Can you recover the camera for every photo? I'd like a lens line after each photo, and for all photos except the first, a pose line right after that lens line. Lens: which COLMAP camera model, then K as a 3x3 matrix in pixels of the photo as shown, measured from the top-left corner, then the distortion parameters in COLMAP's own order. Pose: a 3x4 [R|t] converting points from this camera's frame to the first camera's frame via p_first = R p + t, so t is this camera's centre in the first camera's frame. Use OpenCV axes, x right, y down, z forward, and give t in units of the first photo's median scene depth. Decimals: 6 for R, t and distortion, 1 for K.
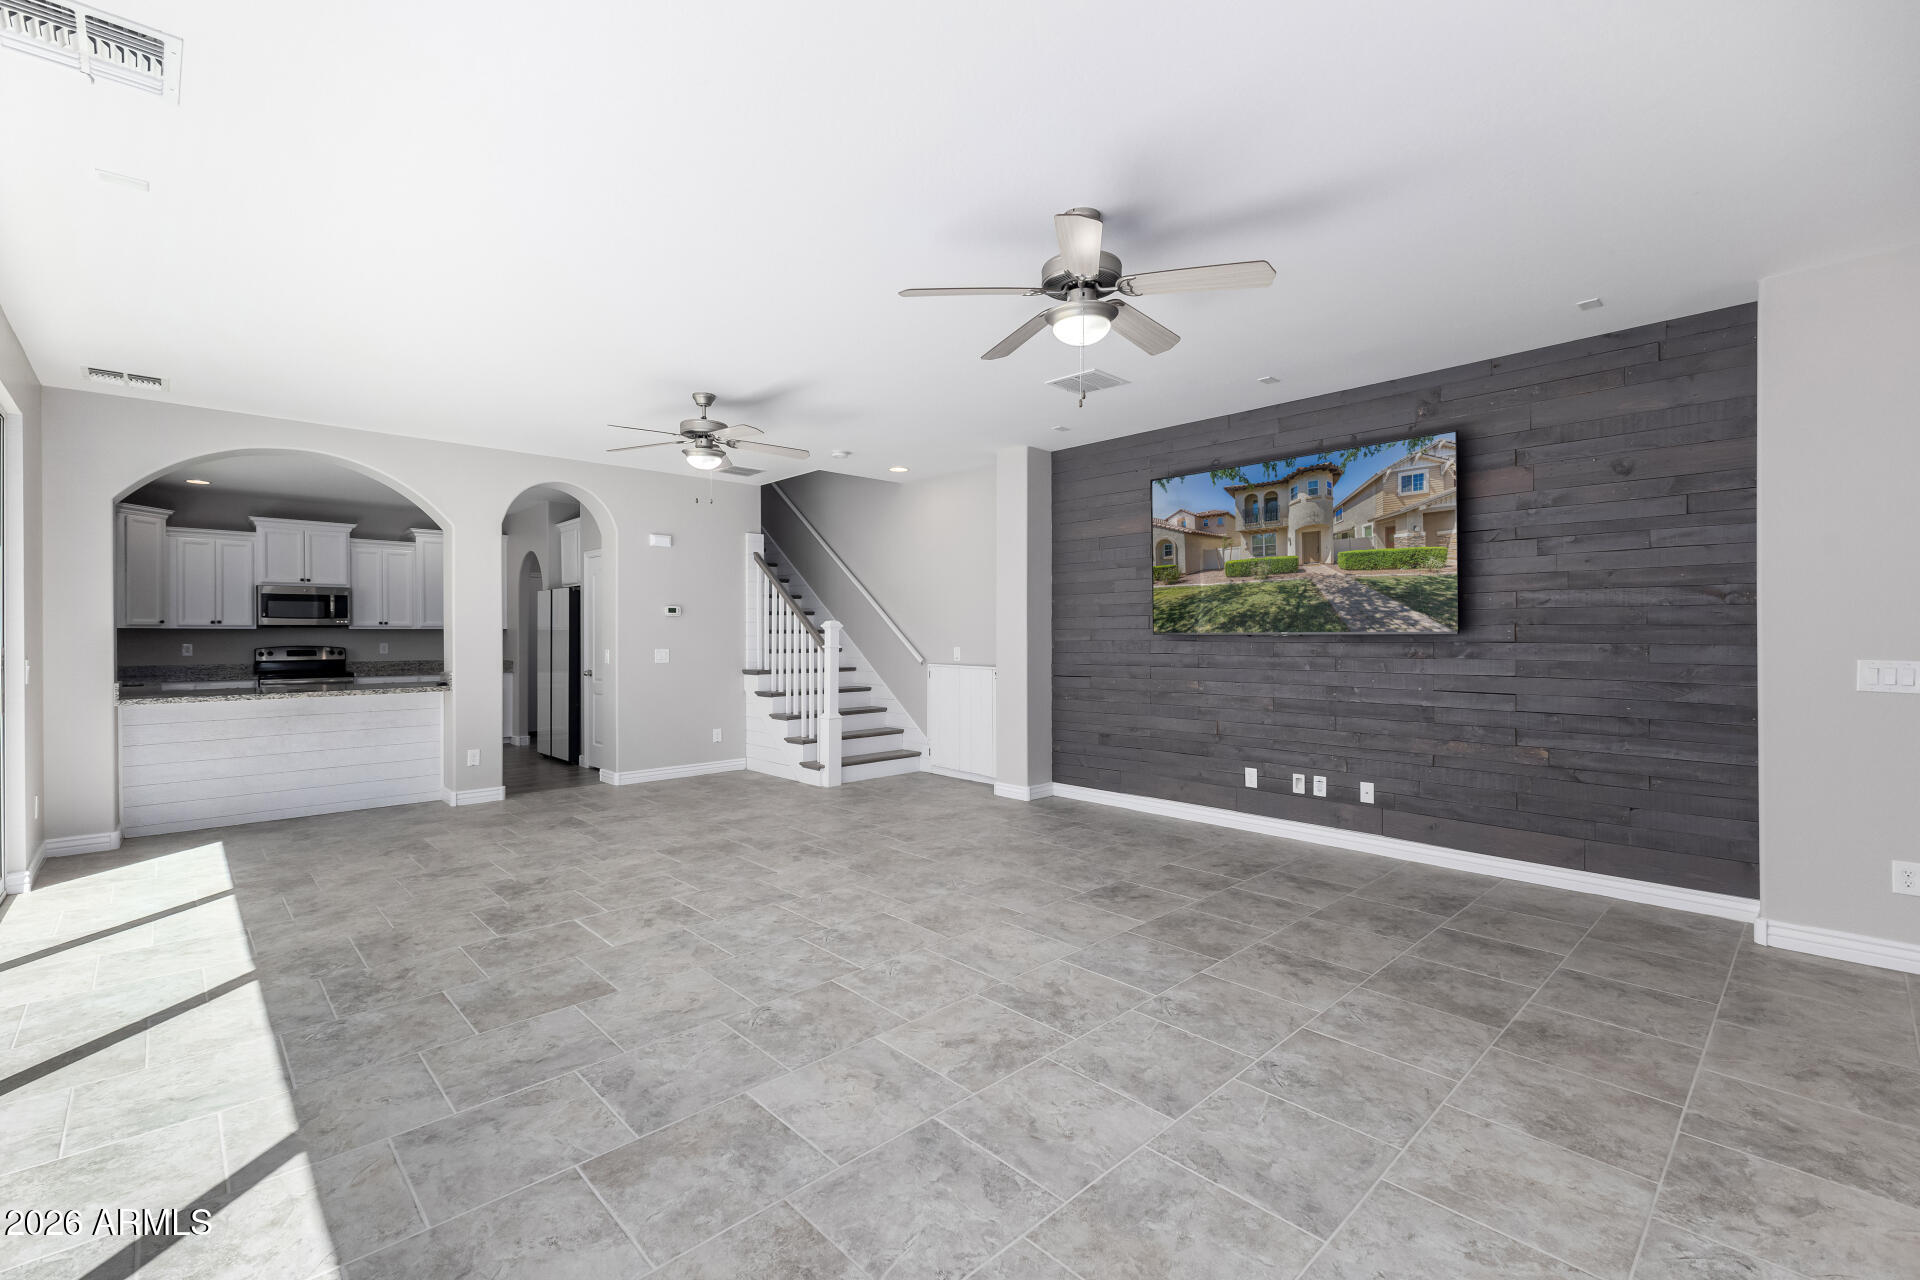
lens RADIAL K [[828.4, 0, 960.0], [0, 828.4, 640.0], [0, 0, 1]] dist [0.002291, 0.000535]
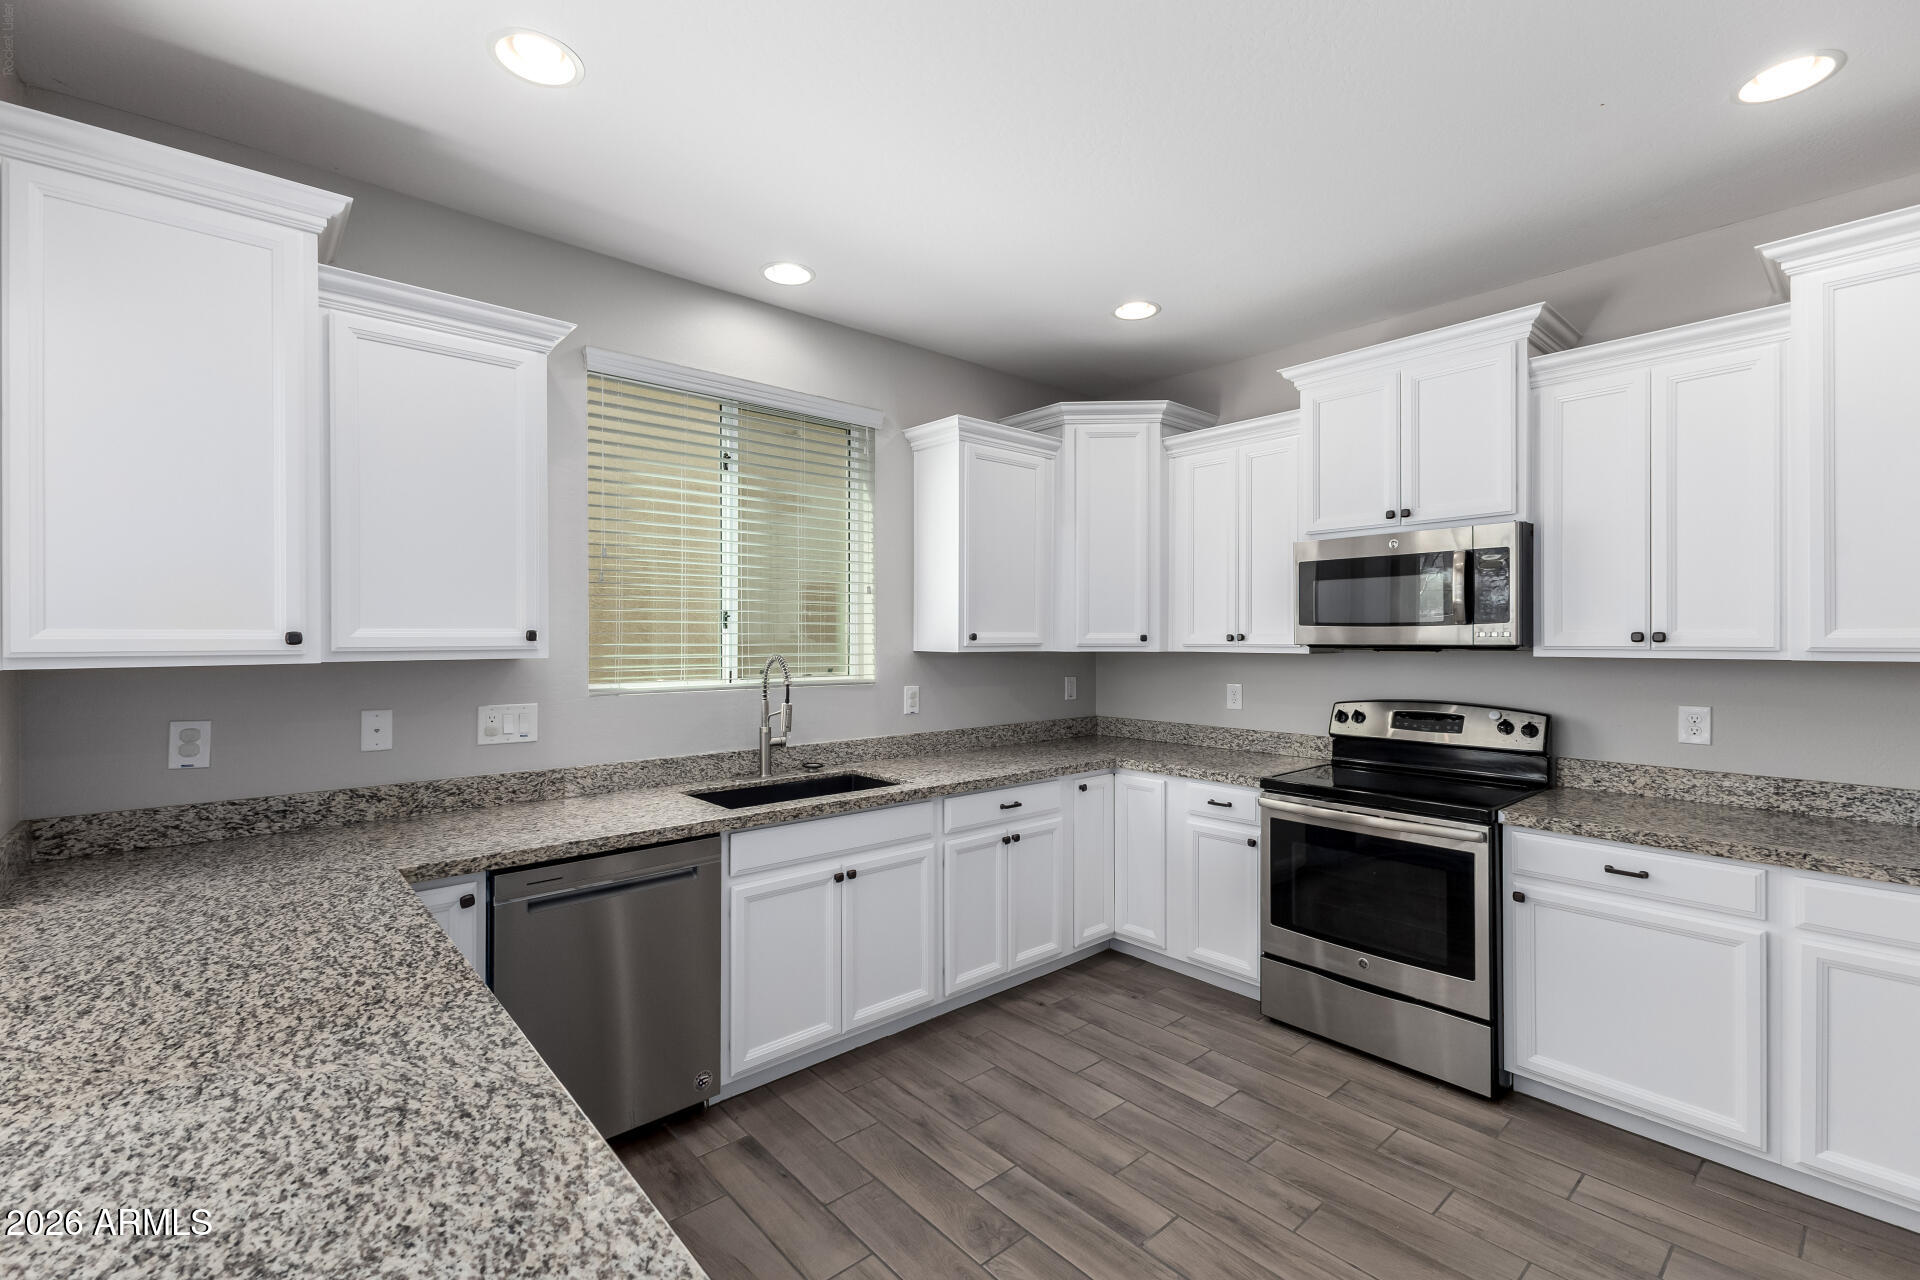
lens RADIAL K [[828.4, 0, 960.0], [0, 828.4, 640.0], [0, 0, 1]] dist [0.002291, 0.000535]
pose [[-0.037922, 0.002612, -0.999277, -0.446510], [-0.007307, 0.999969, 0.002891, -0.020406], [0.999254, 0.007412, -0.037902, 0.847402]]
